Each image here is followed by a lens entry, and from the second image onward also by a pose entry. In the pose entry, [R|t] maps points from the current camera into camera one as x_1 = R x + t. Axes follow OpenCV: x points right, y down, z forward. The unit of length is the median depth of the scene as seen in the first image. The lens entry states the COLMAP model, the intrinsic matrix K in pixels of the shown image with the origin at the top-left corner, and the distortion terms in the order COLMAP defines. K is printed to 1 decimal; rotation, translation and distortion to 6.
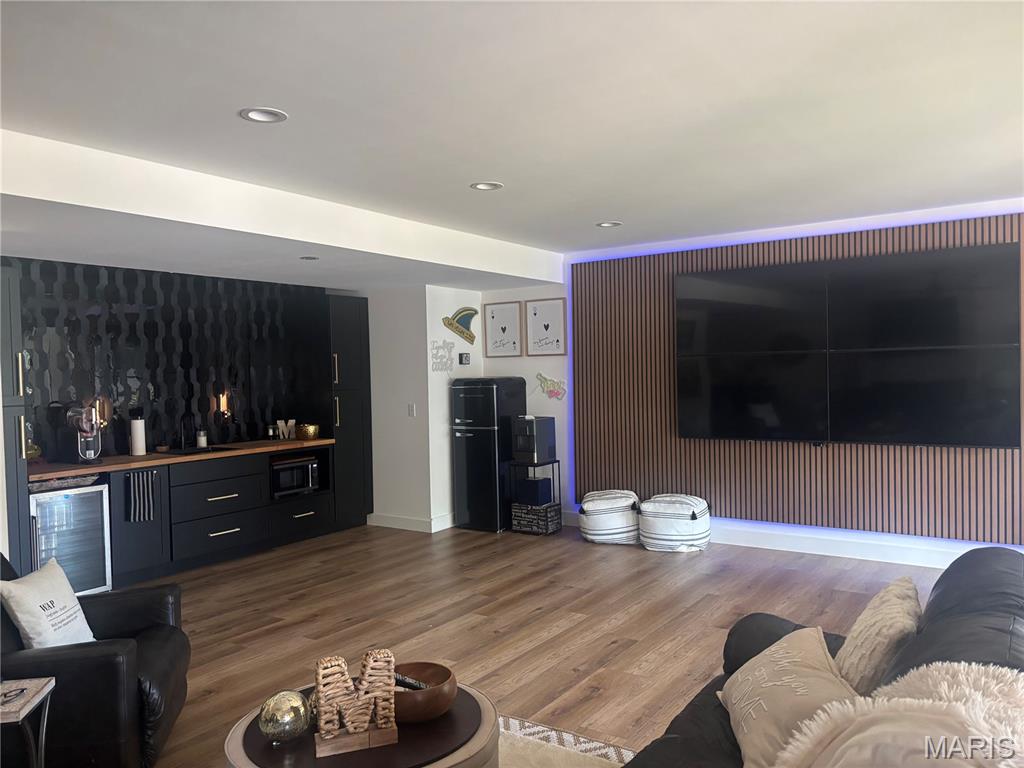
lens RADIAL K [[777.5, 0, 515.9], [0, 777.5, 385.5], [0, 0, 1]] dist [0.016422, -0.004348]
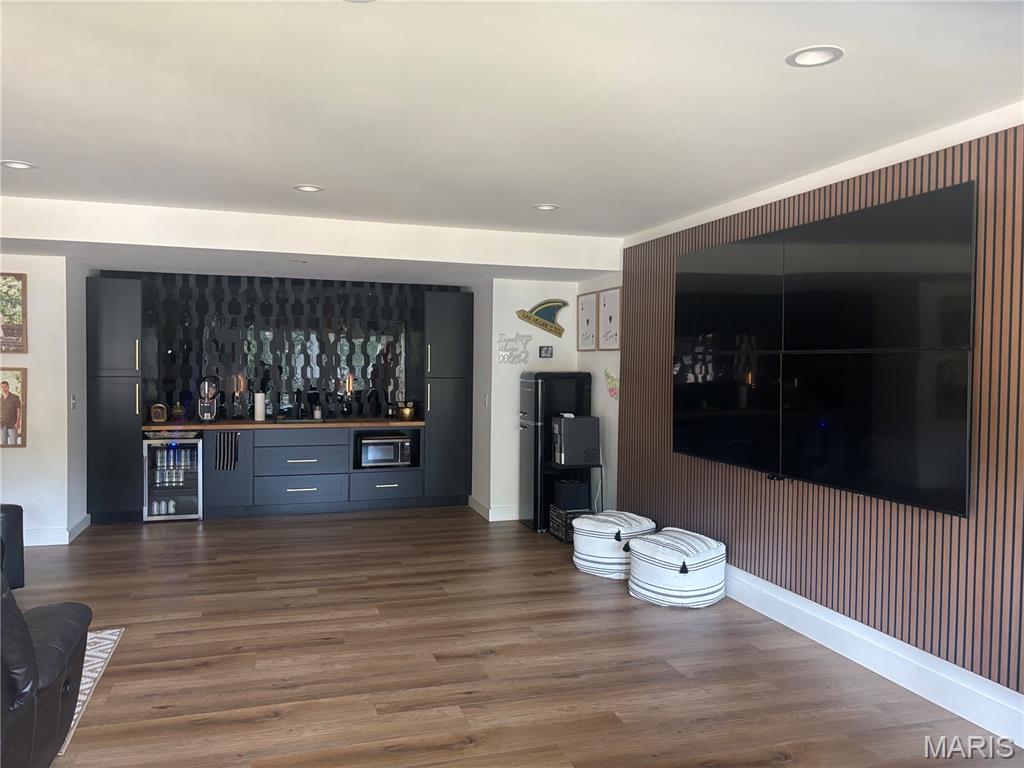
lens RADIAL K [[777.5, 0, 509.1], [0, 777.5, 383.3], [0, 0, 1]] dist [0.016422, -0.004348]
pose [[0.781070, 0.048732, -0.622539, 0.648143], [-0.042925, 0.998782, 0.024328, -0.021218], [0.622966, 0.007721, 0.782211, 0.259862]]
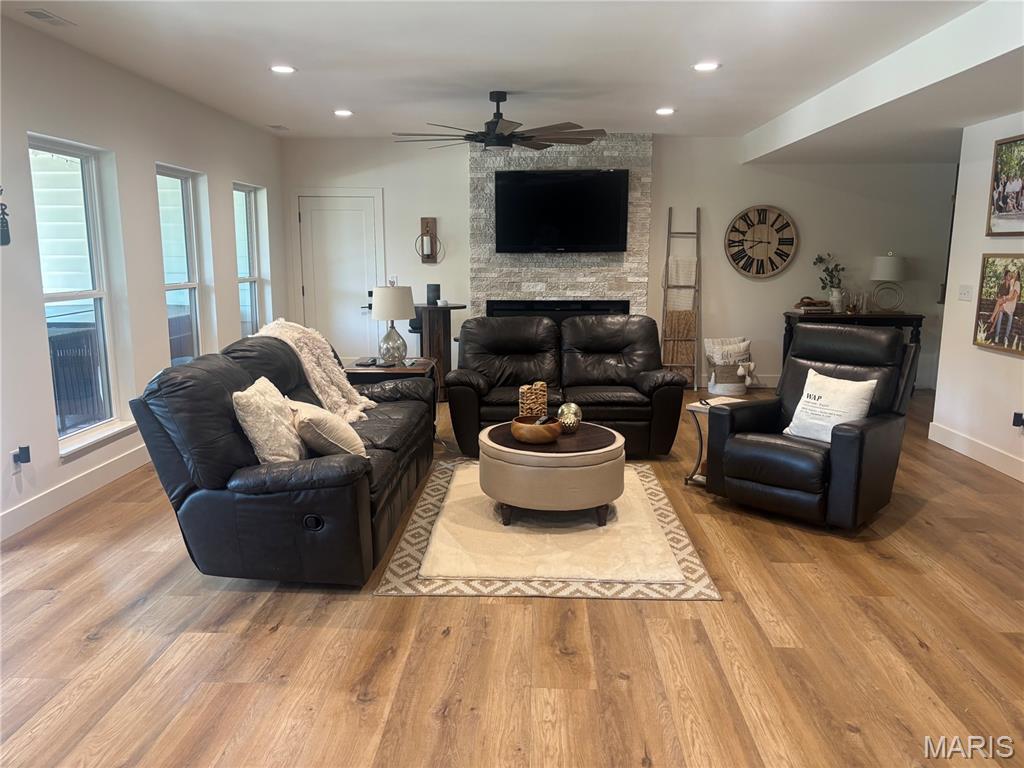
lens RADIAL K [[777.5, 0, 509.3], [0, 777.5, 386.0], [0, 0, 1]] dist [0.016422, -0.004348]
pose [[-0.847985, 0.110329, -0.518410, 0.318938], [0.003976, 0.979392, 0.201931, -0.017141], [0.530005, 0.169173, -0.830948, 0.955639]]
